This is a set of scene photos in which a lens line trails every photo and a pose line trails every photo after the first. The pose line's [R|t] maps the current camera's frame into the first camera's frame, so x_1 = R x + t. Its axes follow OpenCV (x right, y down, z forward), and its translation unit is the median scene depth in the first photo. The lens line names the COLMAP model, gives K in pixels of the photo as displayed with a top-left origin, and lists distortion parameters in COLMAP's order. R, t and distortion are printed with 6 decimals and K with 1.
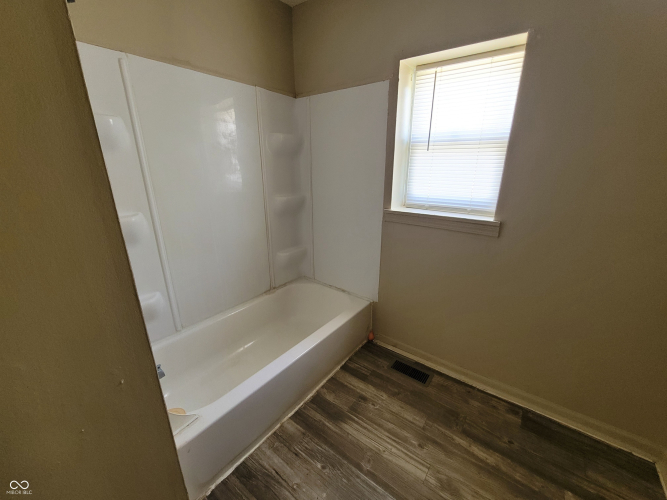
lens RADIAL K [[273.9, 0, 350.3], [0, 273.9, 250.8], [0, 0, 1]] dist [0.008168, 0.000018]
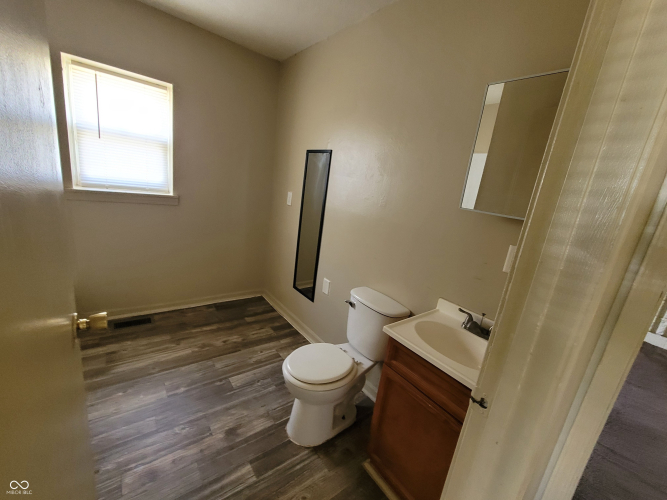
lens RADIAL K [[273.9, 0, 335.2], [0, 273.9, 248.2], [0, 0, 1]] dist [0.008168, 0.000018]
pose [[0.278767, -0.197582, 0.939814, -0.735071], [0.170966, 0.973185, 0.153885, 0.099769], [-0.945018, 0.117778, 0.305072, -0.304673]]
